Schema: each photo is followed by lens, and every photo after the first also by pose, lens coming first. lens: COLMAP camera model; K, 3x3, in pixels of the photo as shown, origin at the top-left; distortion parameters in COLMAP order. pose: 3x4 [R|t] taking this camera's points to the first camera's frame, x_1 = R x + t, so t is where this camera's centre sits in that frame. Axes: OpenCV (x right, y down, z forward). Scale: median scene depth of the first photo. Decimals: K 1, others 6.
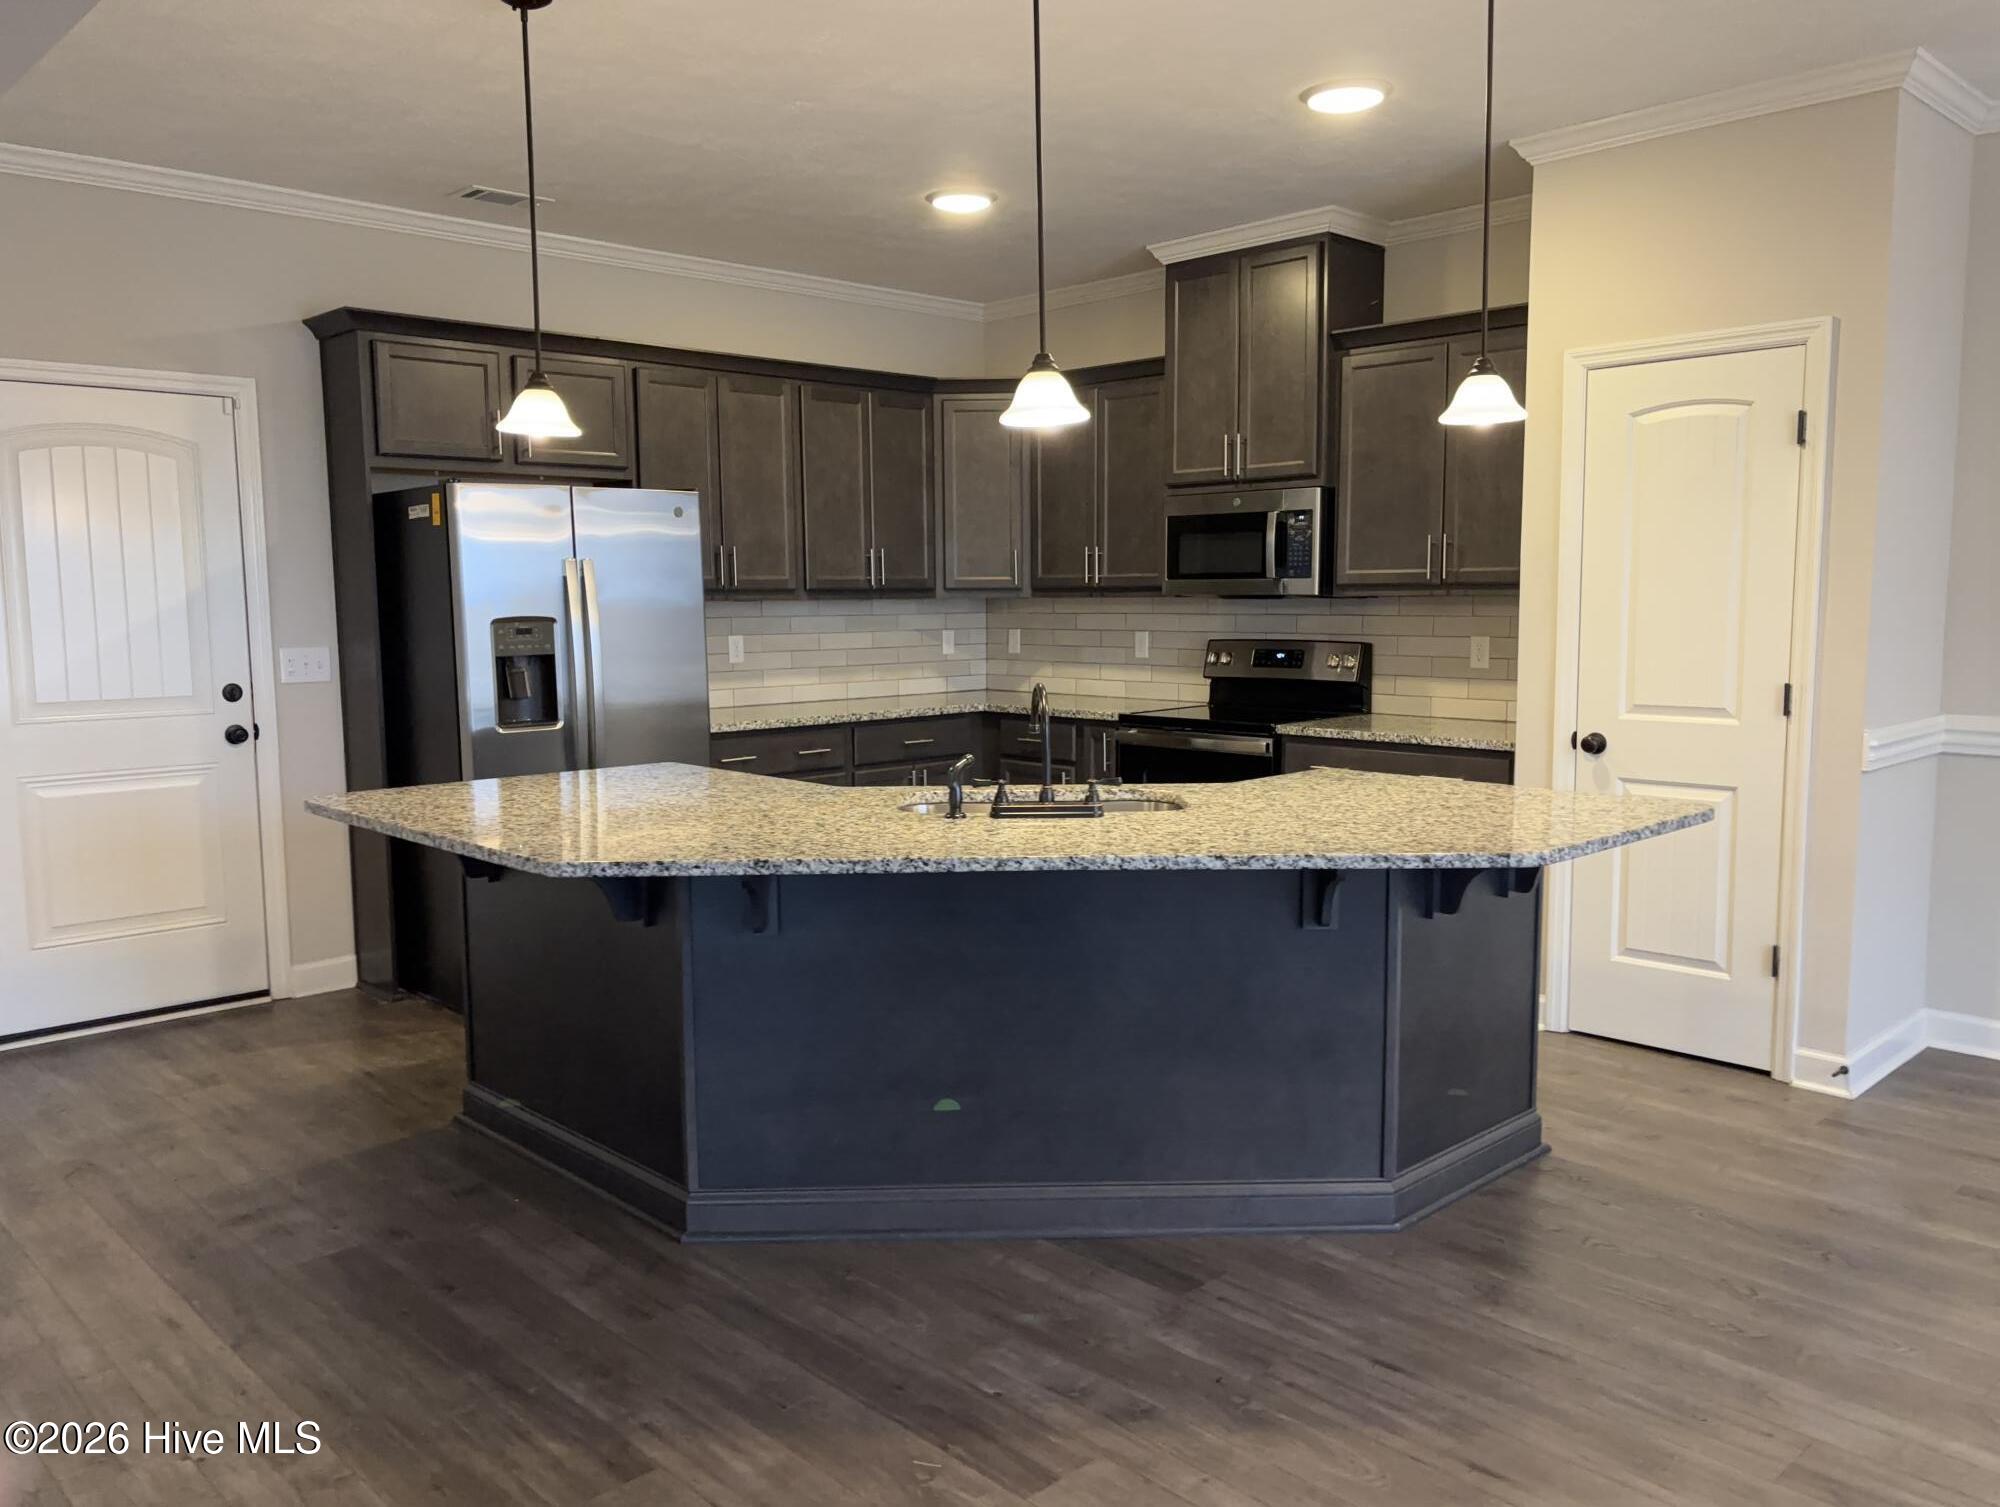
lens RADIAL K [[1515.9, 0, 971.4], [0, 1515.9, 763.2], [0, 0, 1]] dist [0.096860, -0.141856]
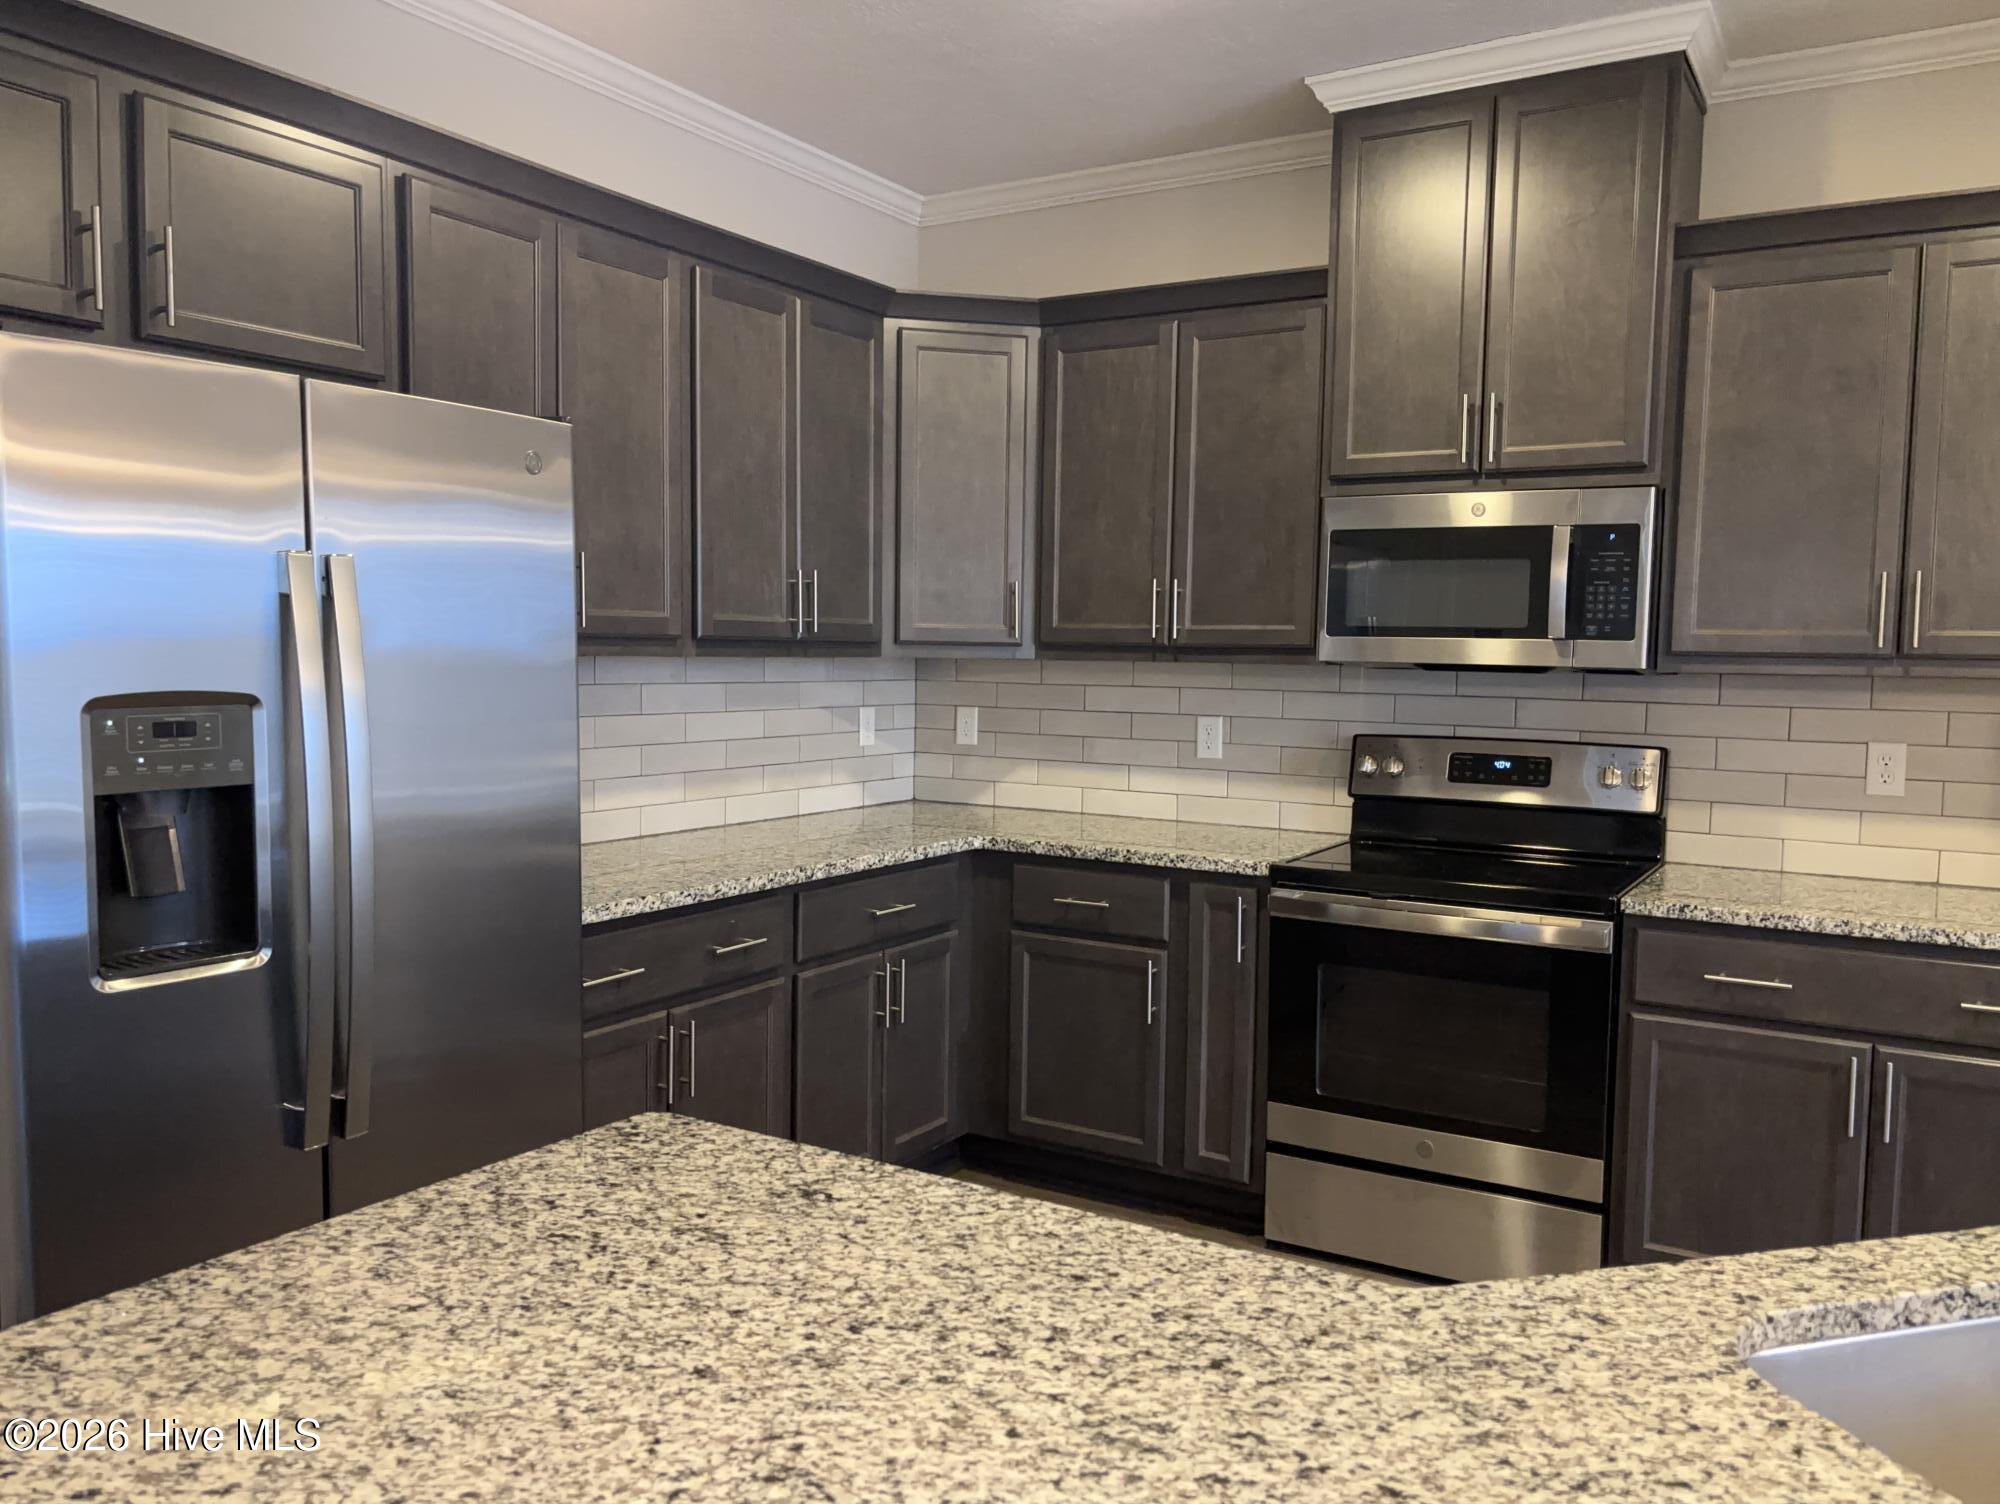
lens RADIAL K [[1559.8, 0, 1000.0], [0, 1559.8, 752.0], [0, 0, 1]] dist [0.064654, -0.030559]
pose [[0.963627, 0.004775, 0.267209, -0.161860], [0.007053, 0.999038, -0.043288, -0.050388], [-0.267159, 0.043598, 0.962666, 0.451871]]
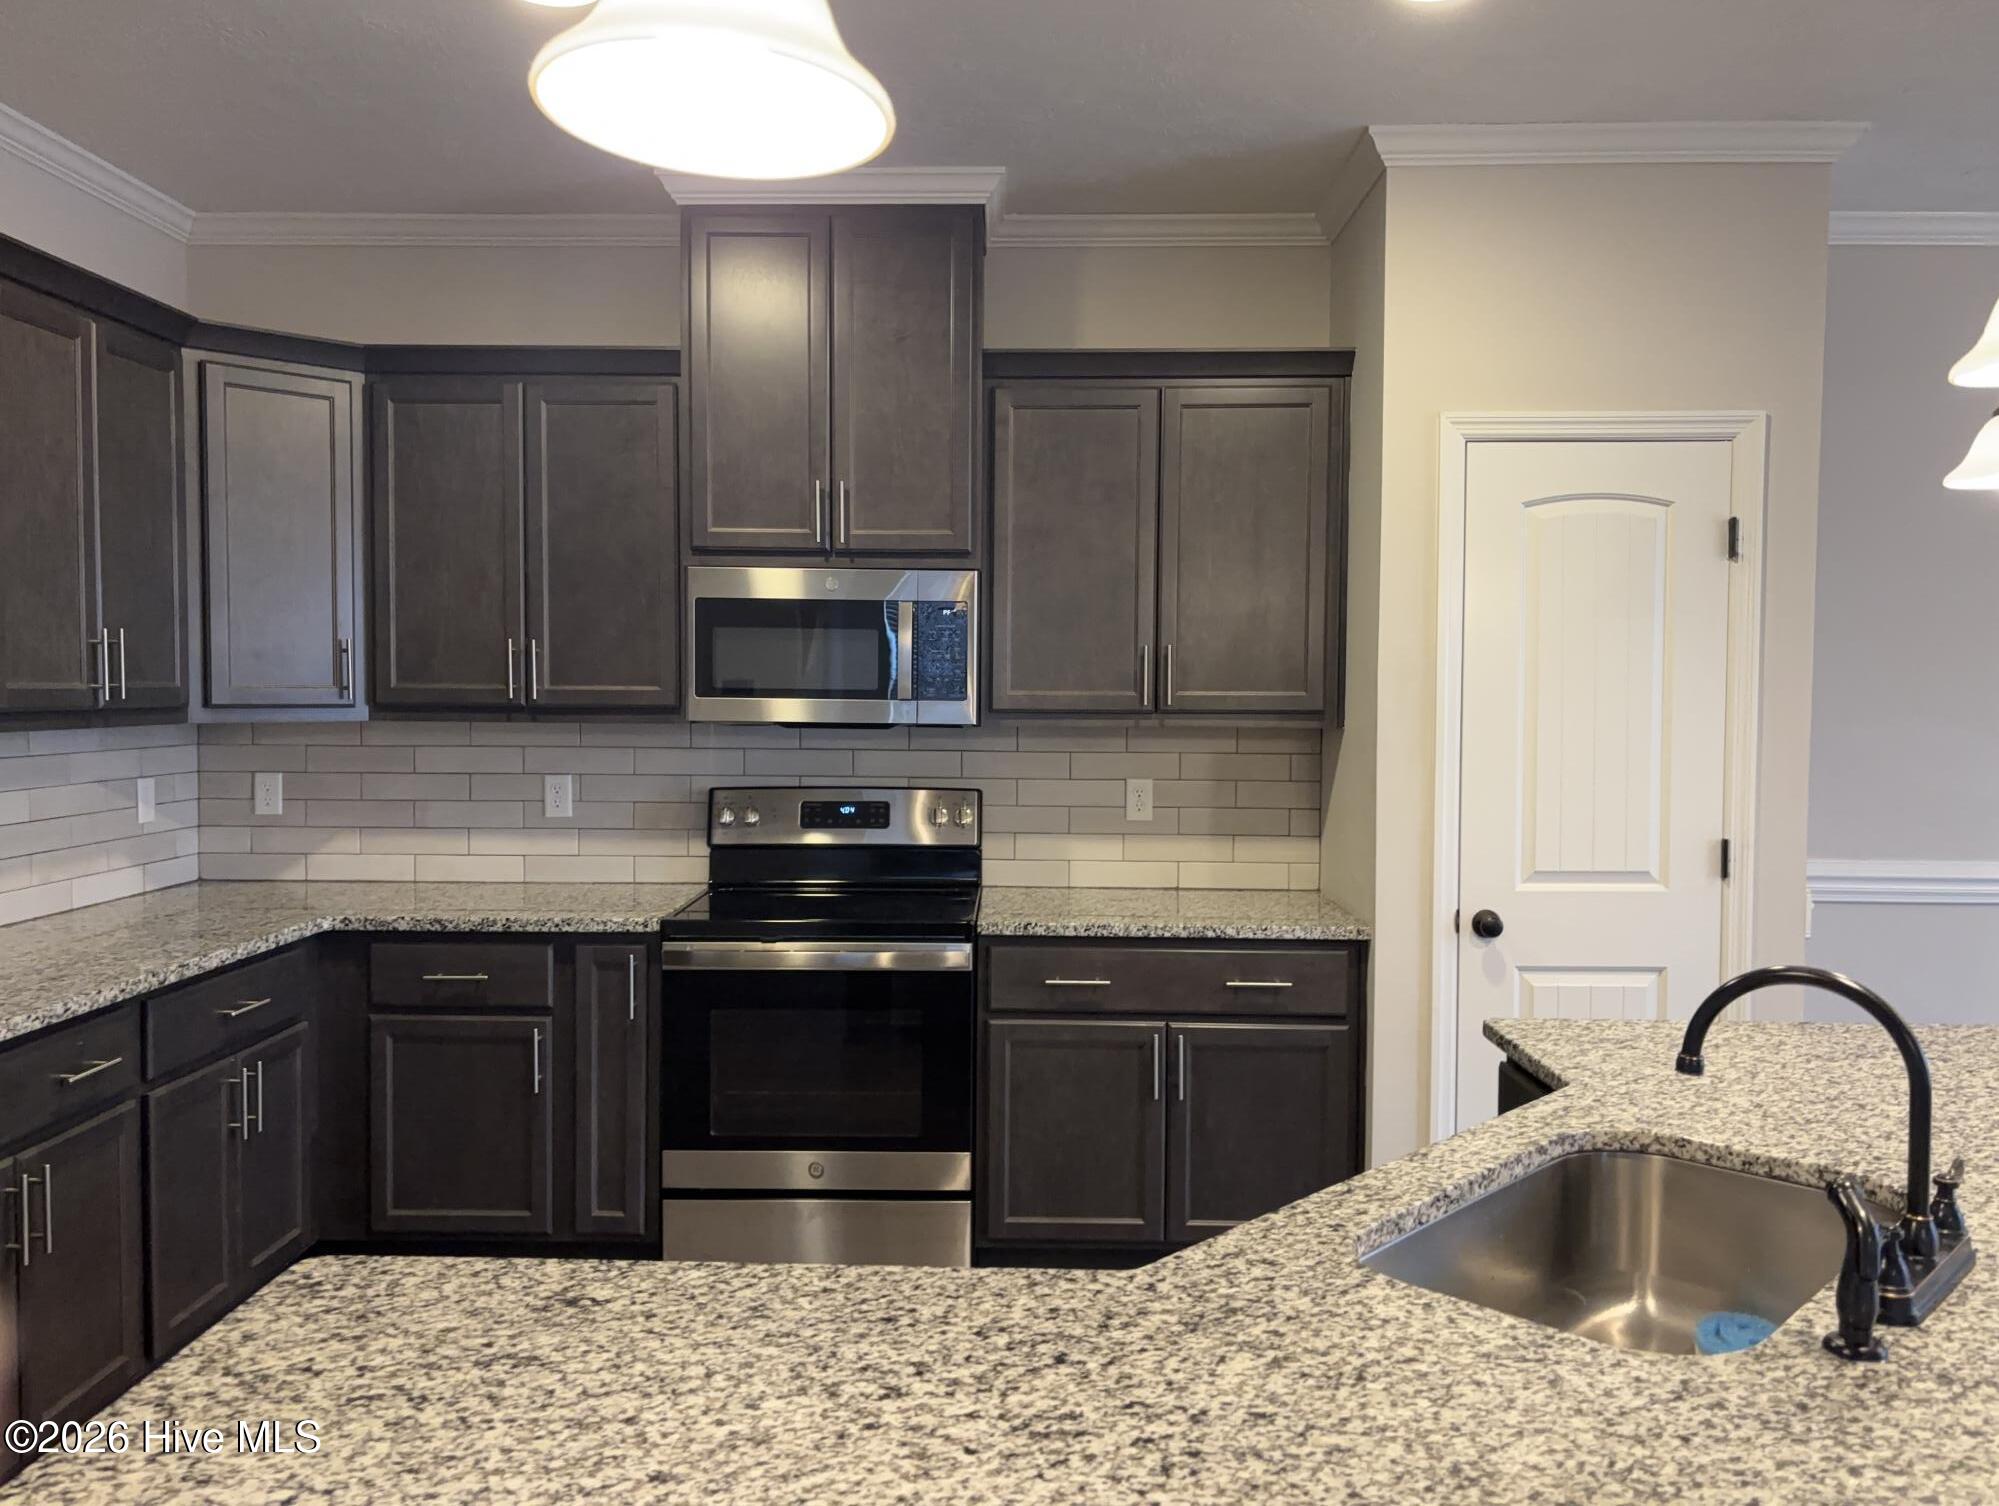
lens RADIAL K [[1567.2, 0, 984.0], [0, 1567.2, 744.7], [0, 0, 1]] dist [0.050593, -0.006692]
pose [[0.707812, -0.016624, 0.706205, -0.249236], [0.070601, 0.996382, -0.047308, -0.063133], [-0.702864, 0.083344, 0.706425, 0.467600]]
